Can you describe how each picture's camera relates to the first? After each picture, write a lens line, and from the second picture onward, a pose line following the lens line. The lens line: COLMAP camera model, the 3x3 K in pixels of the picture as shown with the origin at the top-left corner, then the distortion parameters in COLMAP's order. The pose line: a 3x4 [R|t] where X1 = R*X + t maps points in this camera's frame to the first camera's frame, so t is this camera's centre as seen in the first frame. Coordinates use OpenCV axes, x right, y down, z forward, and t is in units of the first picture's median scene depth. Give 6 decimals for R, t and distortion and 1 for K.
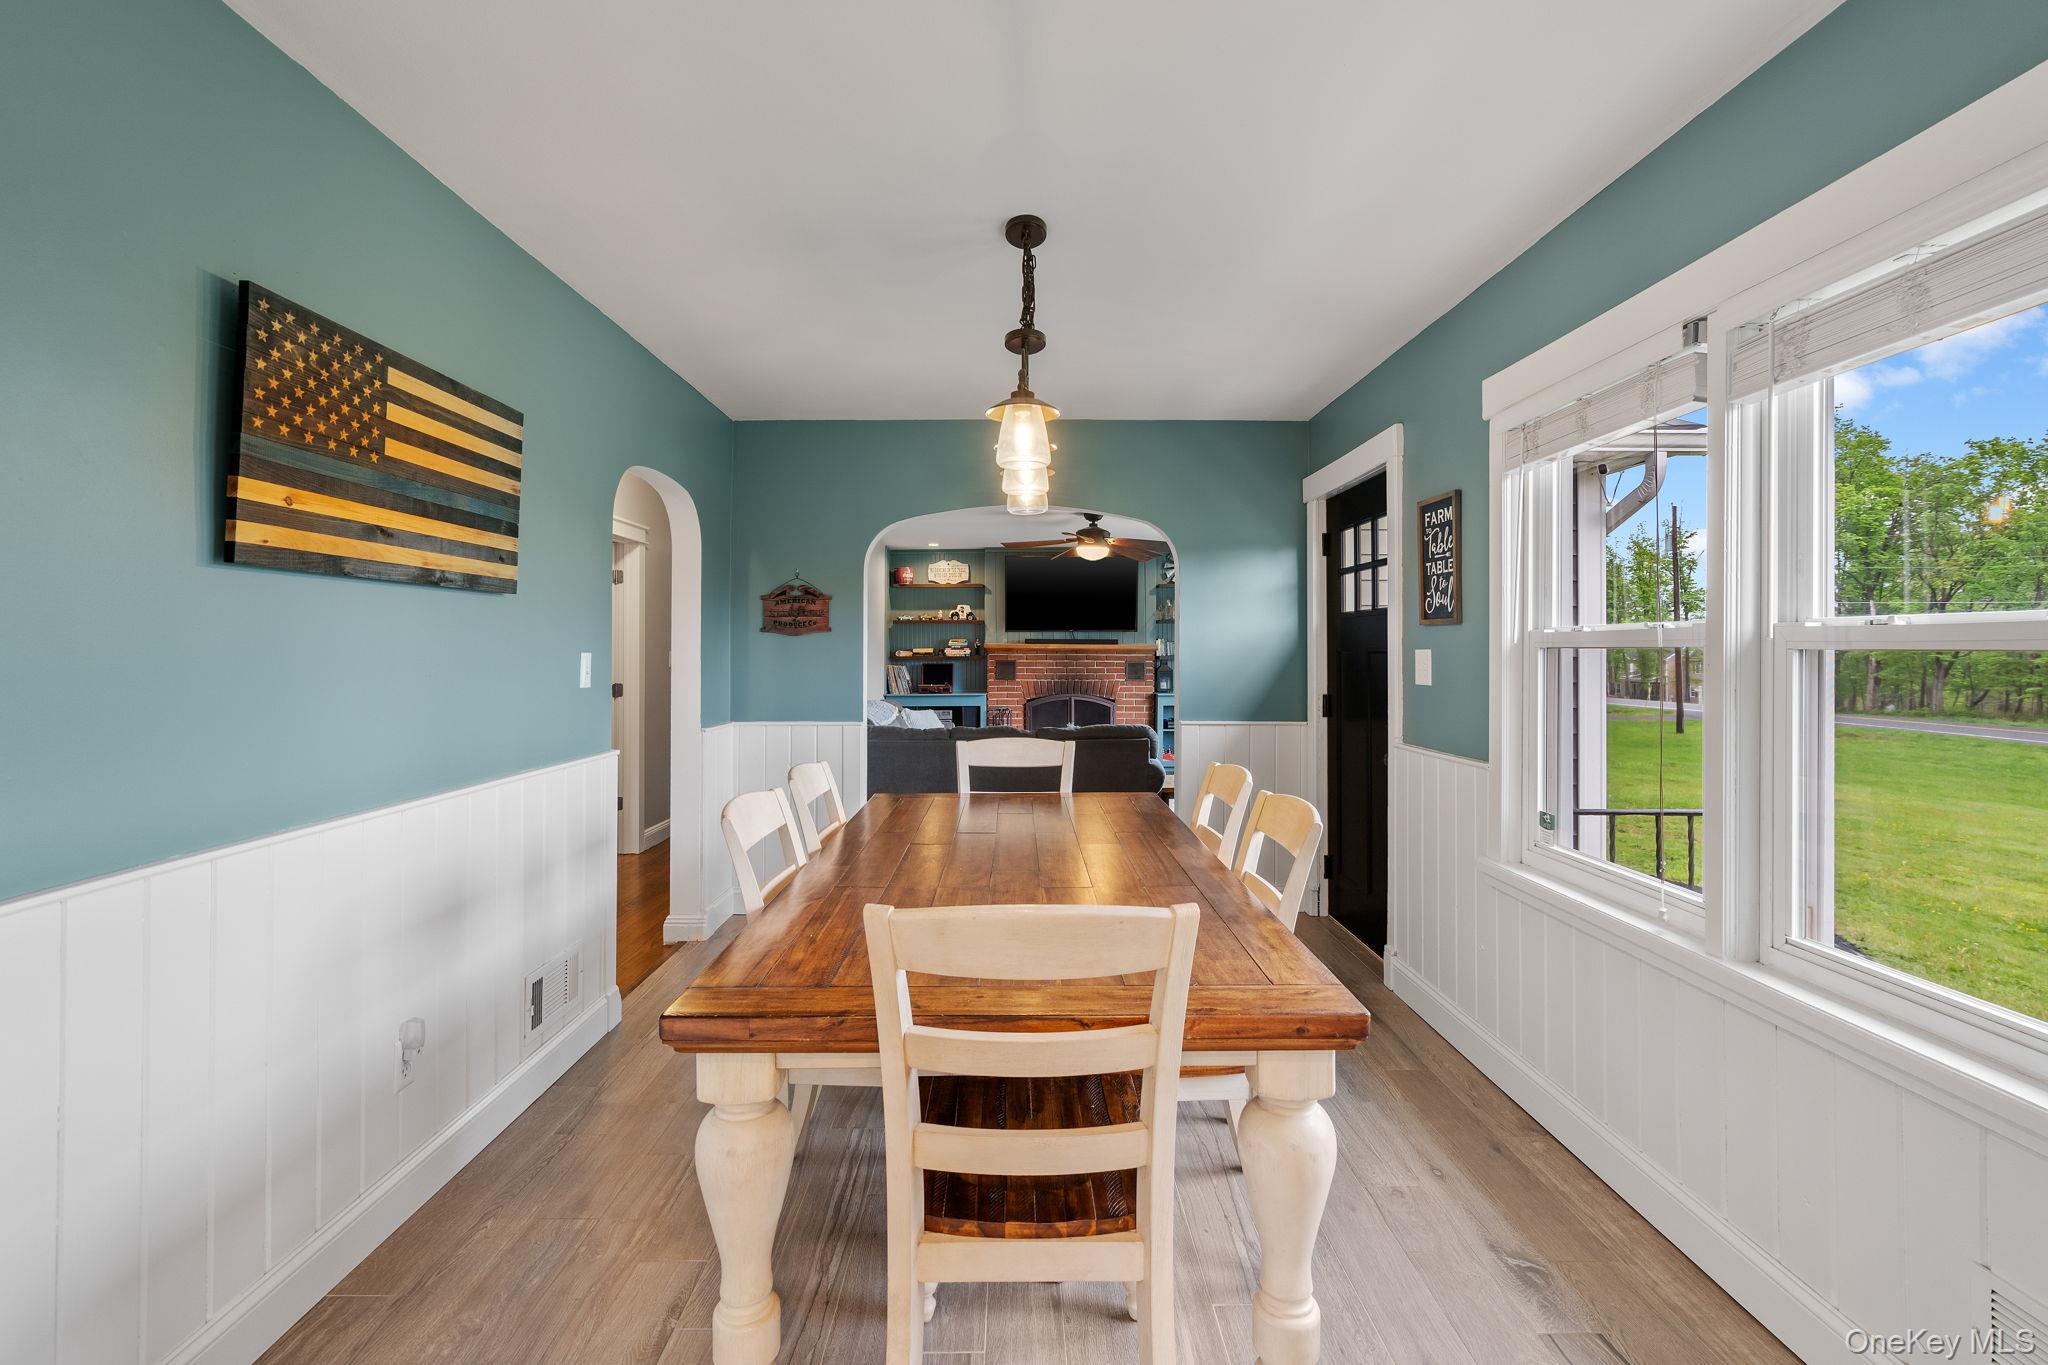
lens RADIAL K [[938.1, 0, 1031.2], [0, 938.1, 637.9], [0, 0, 1]] dist [0.001250, 0.000231]
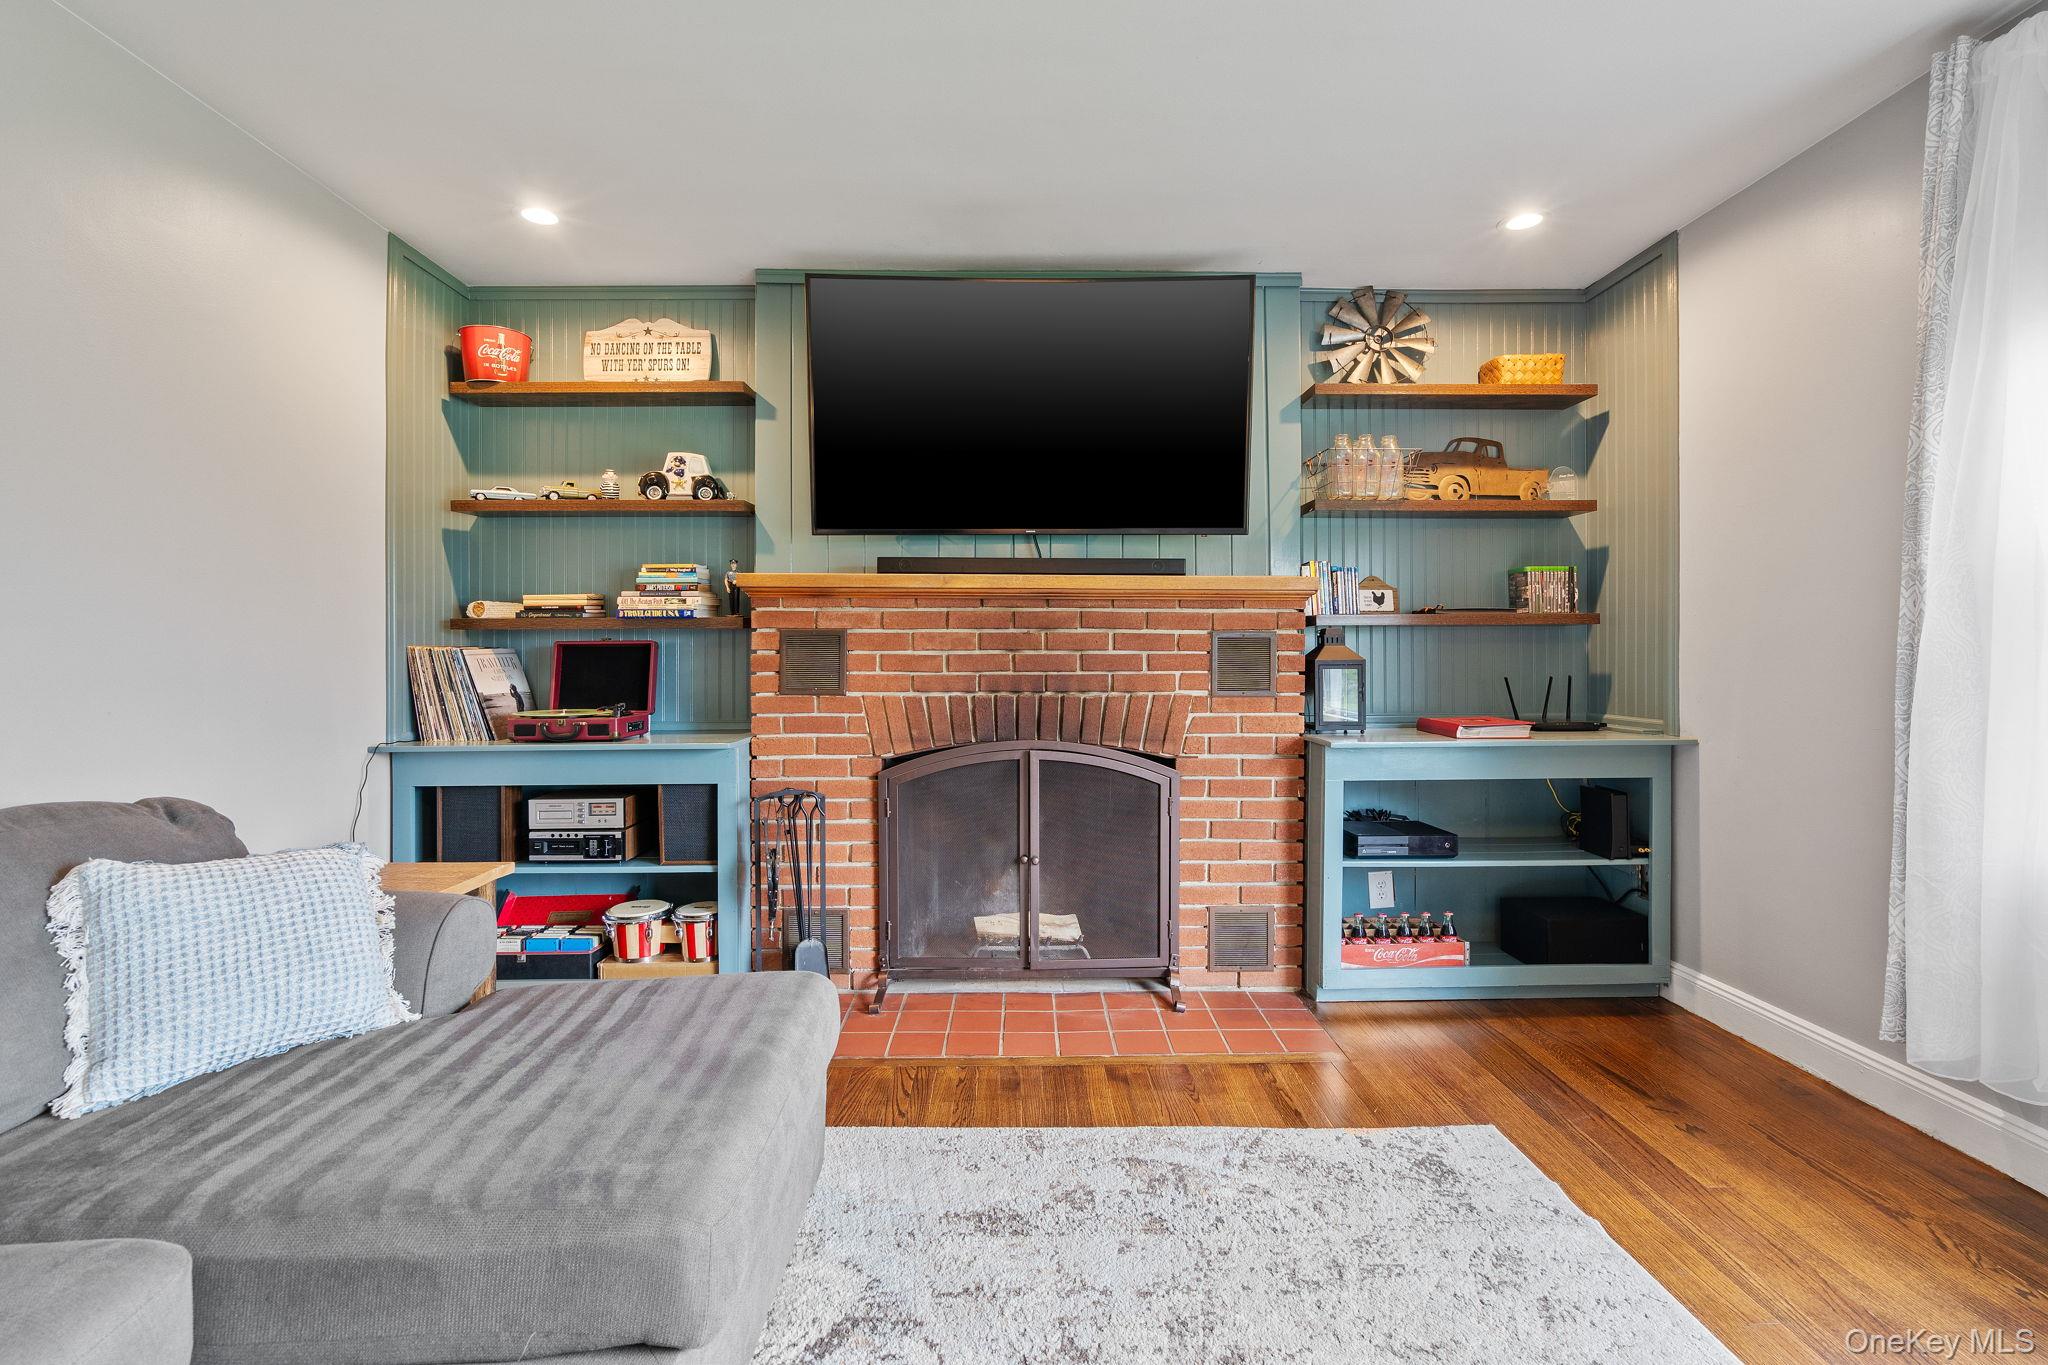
lens RADIAL K [[928.2, 0, 1026.2], [0, 928.2, 654.9], [0, 0, 1]] dist [-0.004650, -0.000040]
pose [[0.999991, -0.002446, 0.003425, 0.114439], [0.002395, 0.999887, 0.014836, 0.079680], [-0.003460, -0.014828, 0.999884, 1.998472]]
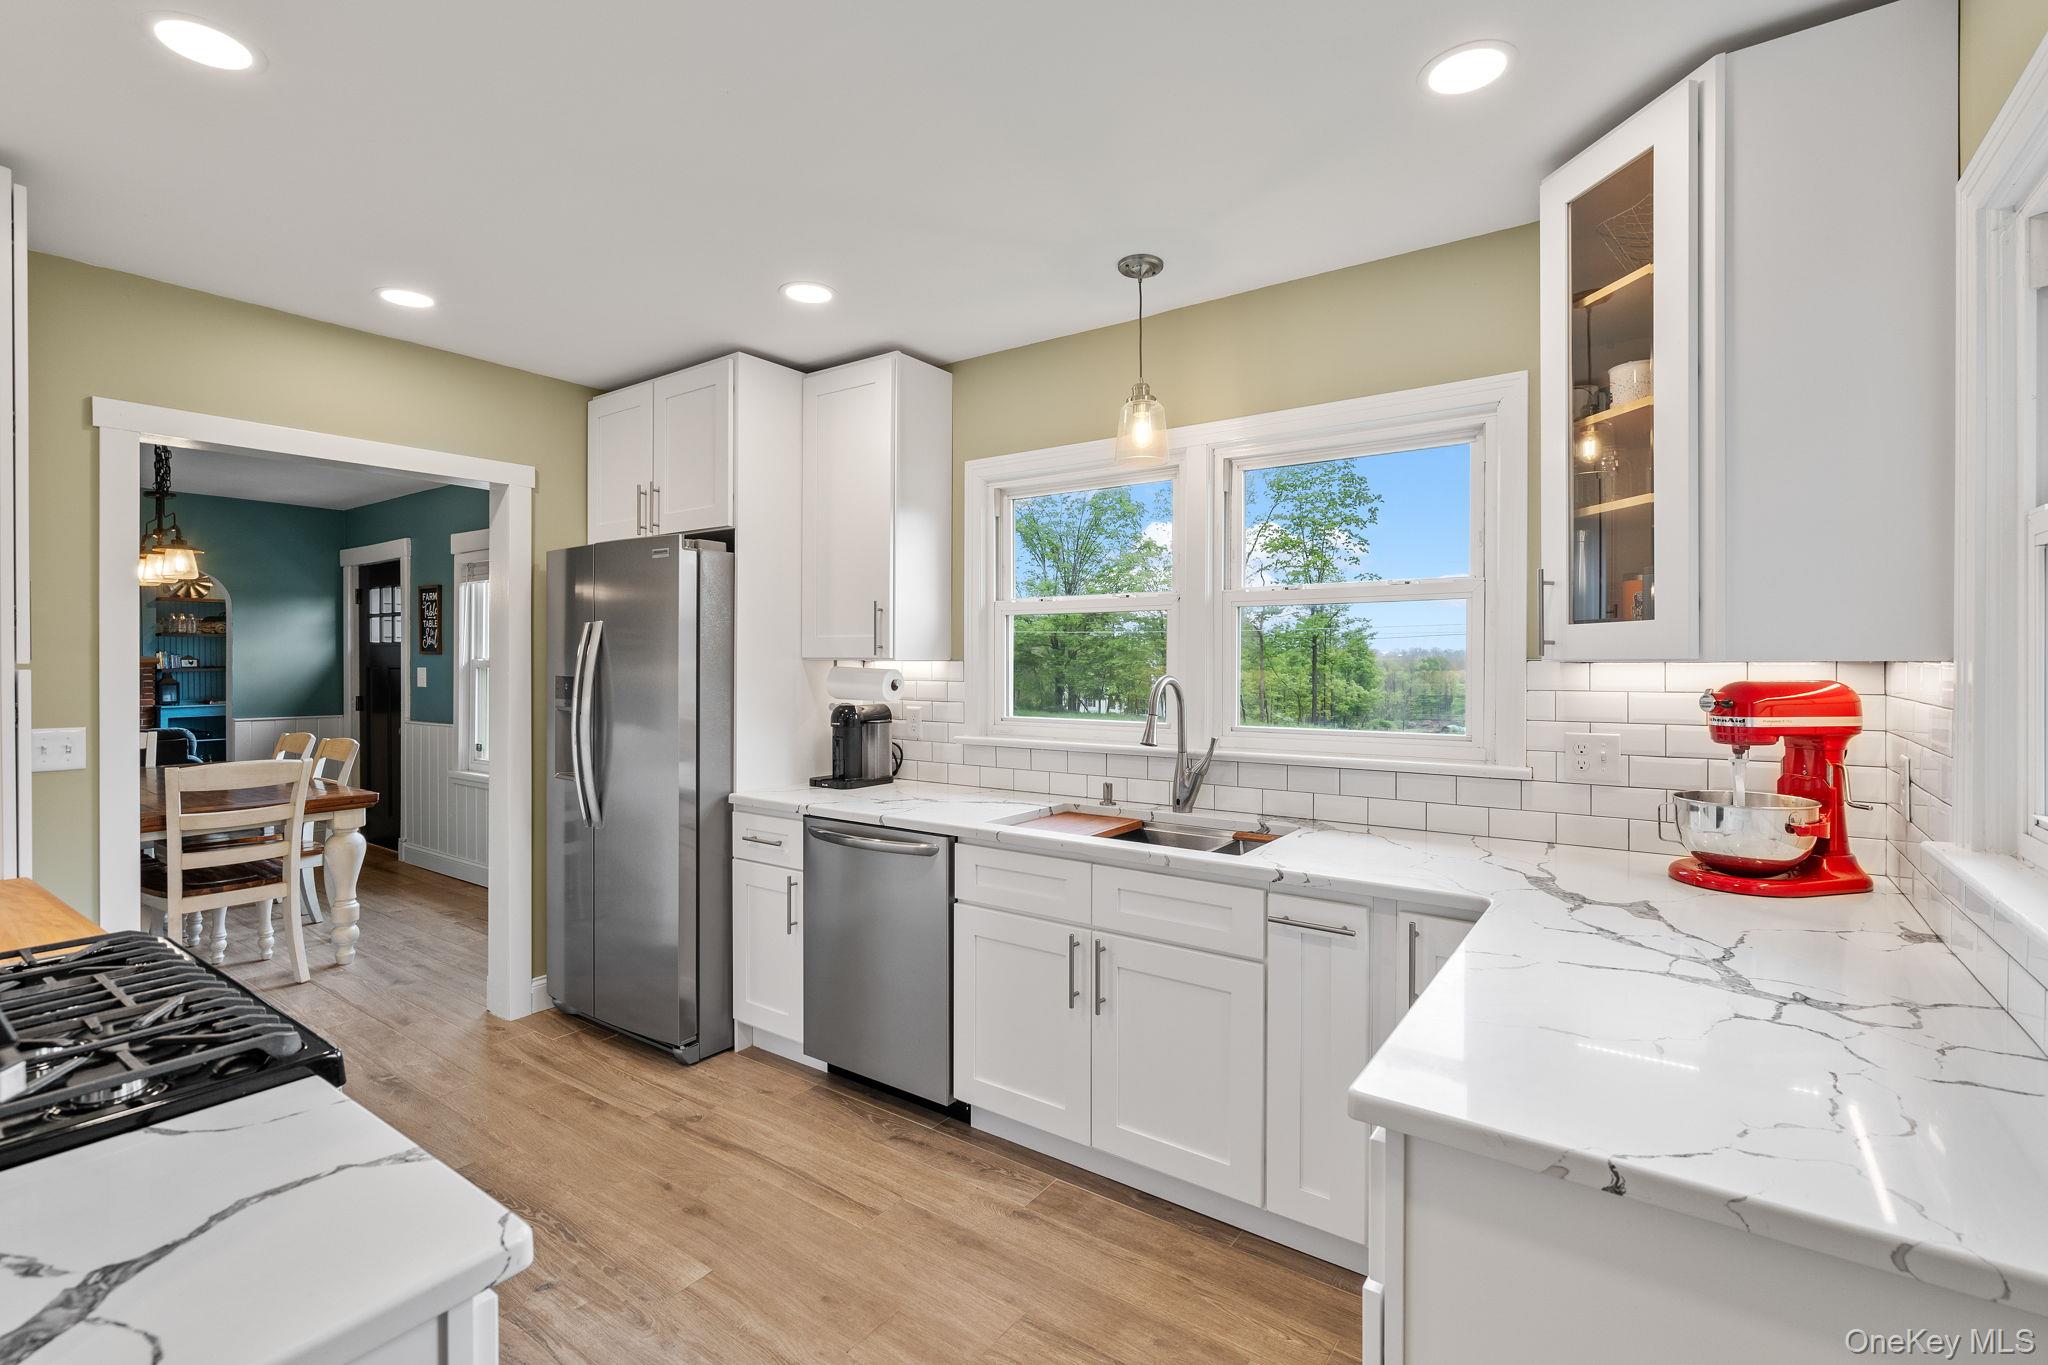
lens RADIAL K [[923.6, 0, 1016.4], [0, 923.6, 681.0], [0, 0, 1]] dist [-0.000982, 0.000282]
pose [[0.600461, -0.014620, 0.799520, -0.293527], [-0.014791, 0.999459, 0.029384, -0.029200], [-0.799517, -0.029470, 0.599920, -0.912465]]
